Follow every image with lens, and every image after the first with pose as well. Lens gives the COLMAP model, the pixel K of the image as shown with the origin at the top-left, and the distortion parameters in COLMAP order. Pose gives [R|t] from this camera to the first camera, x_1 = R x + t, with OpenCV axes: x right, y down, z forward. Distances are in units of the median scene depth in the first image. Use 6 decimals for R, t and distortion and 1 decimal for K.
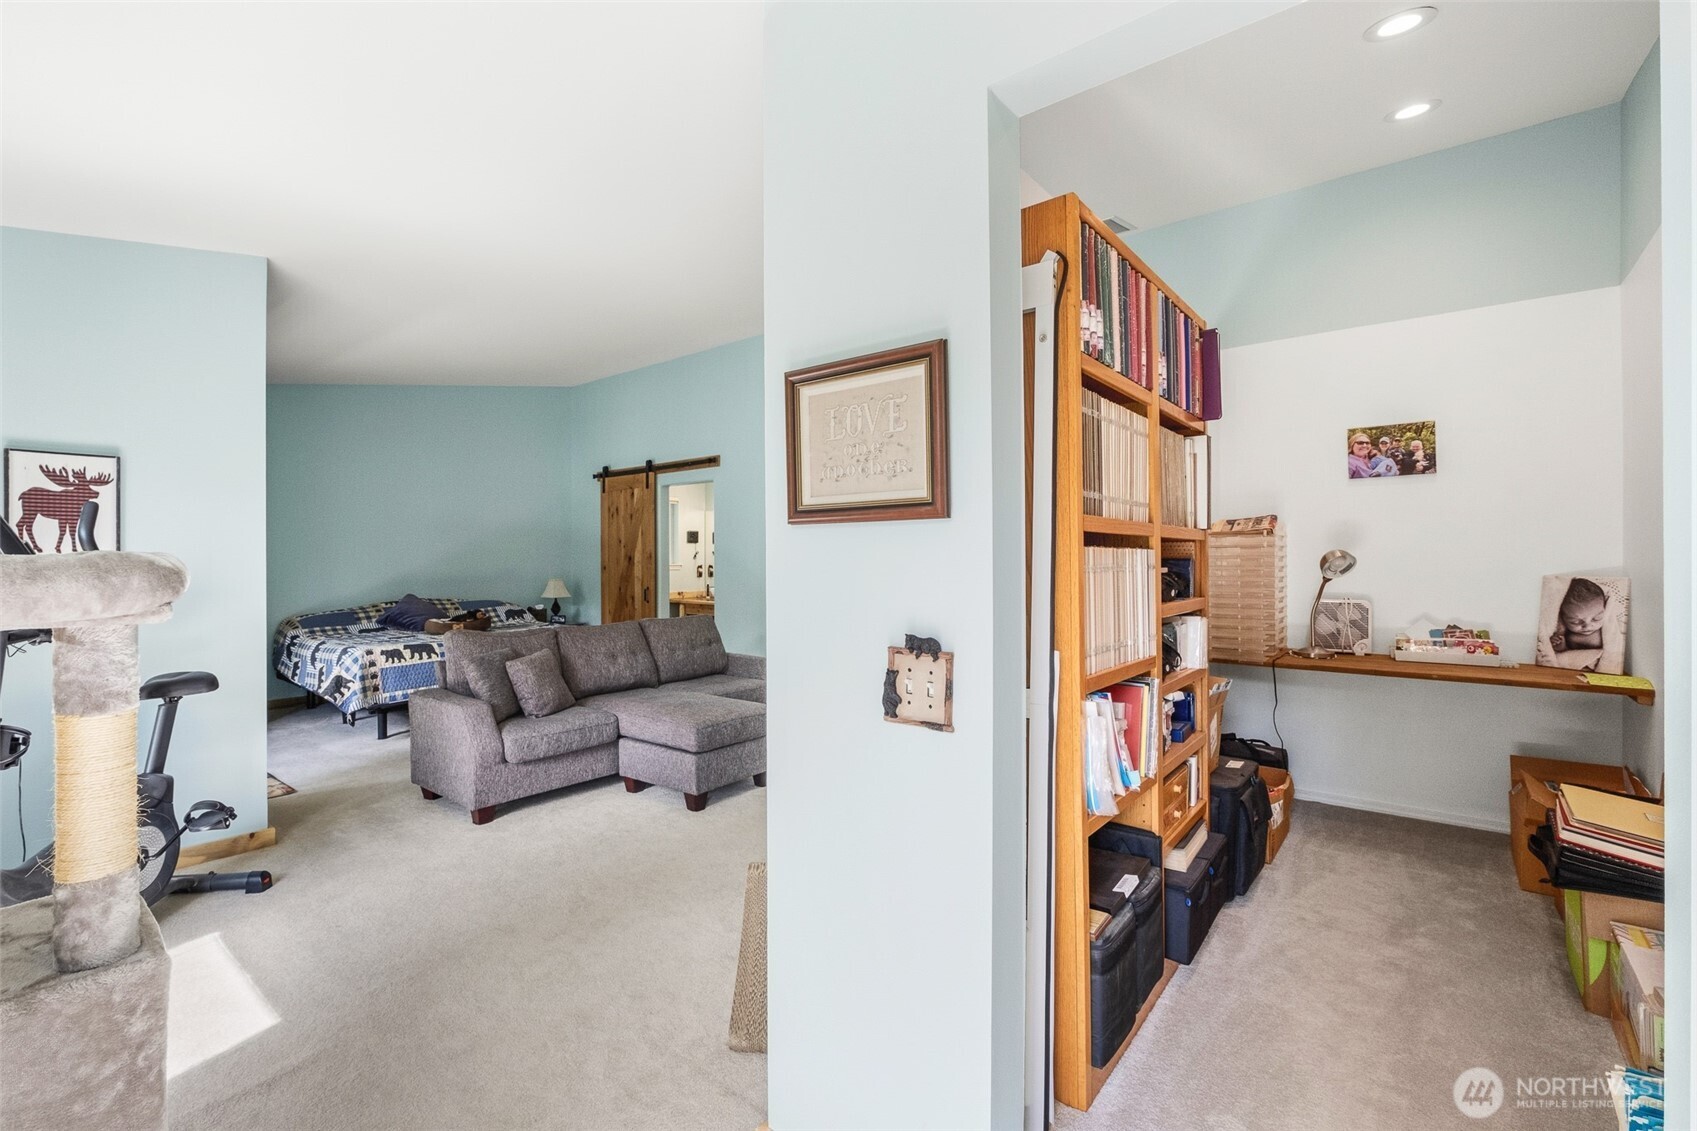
lens RADIAL K [[740.1, 0, 844.3], [0, 740.1, 564.5], [0, 0, 1]] dist [-0.005515, 0.000517]
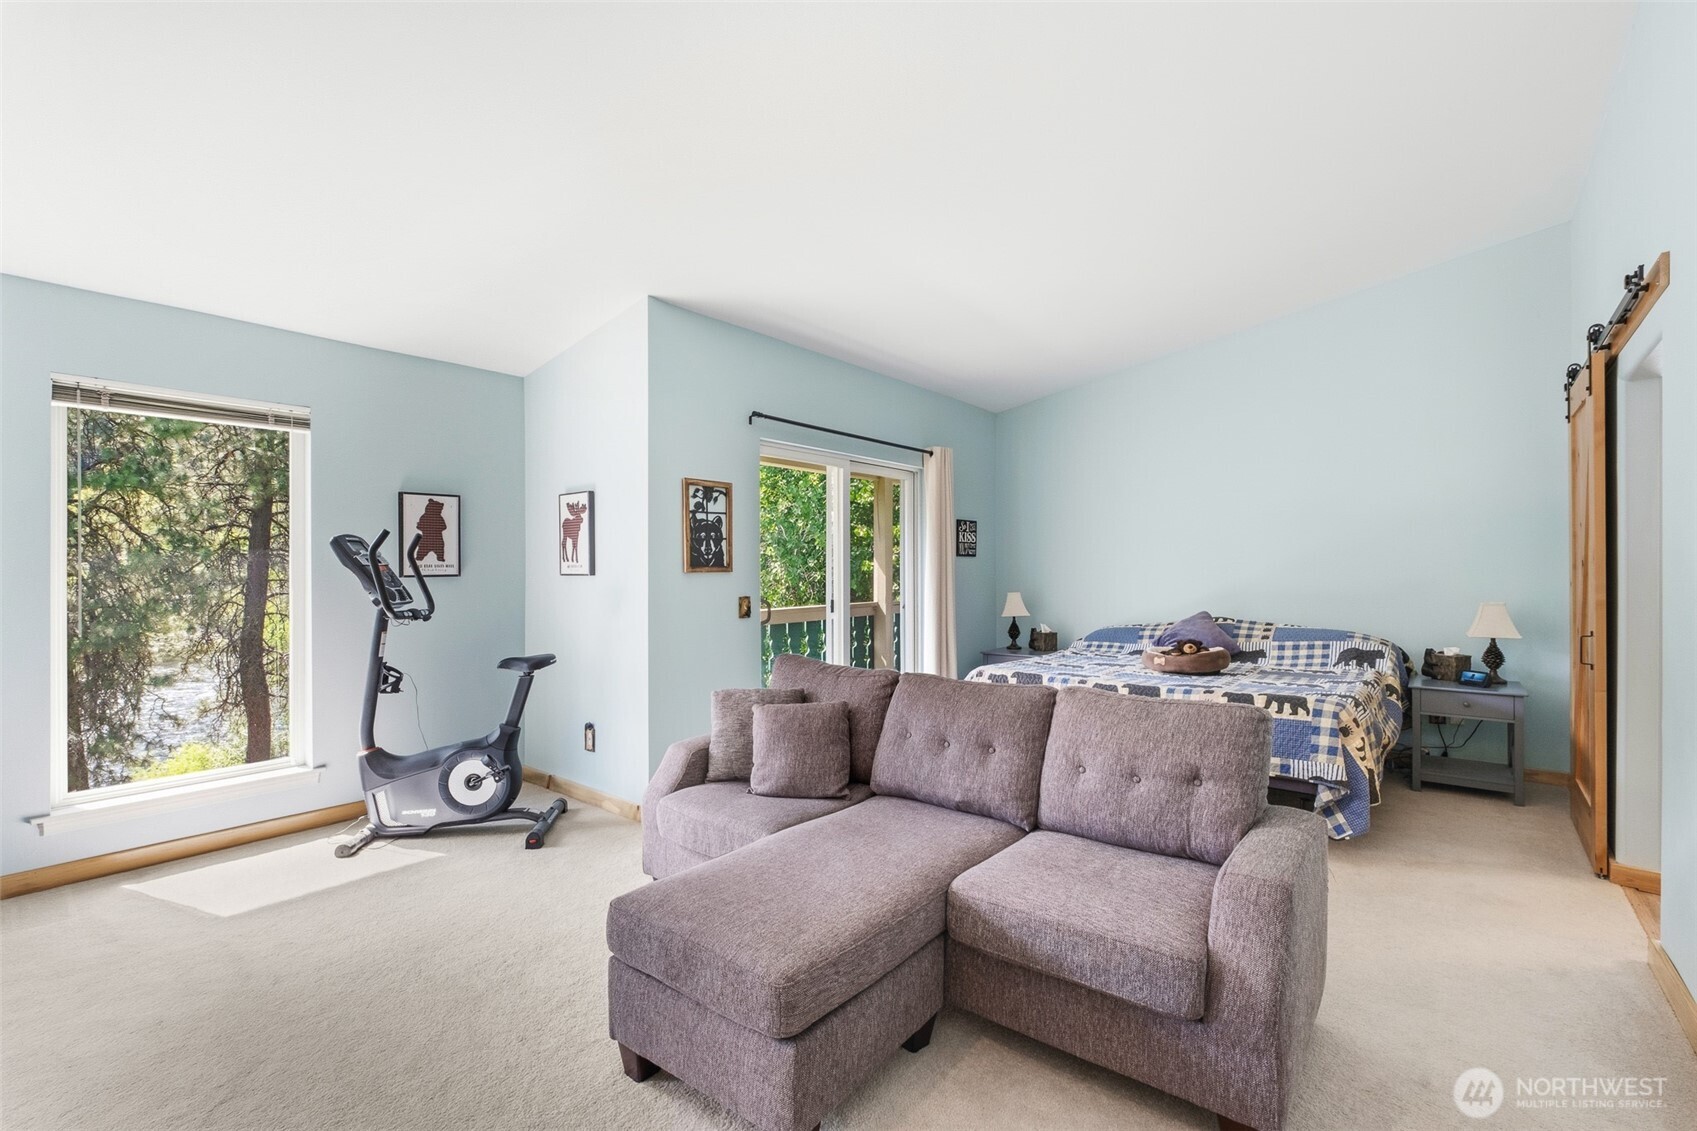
lens RADIAL K [[740.1, 0, 844.3], [0, 740.1, 564.5], [0, 0, 1]] dist [-0.005515, 0.000517]
pose [[0.001747, -0.002139, -0.999996, 0.235453], [-0.006649, 0.999976, -0.002151, -0.005446], [0.999976, 0.006653, 0.001732, 0.917721]]
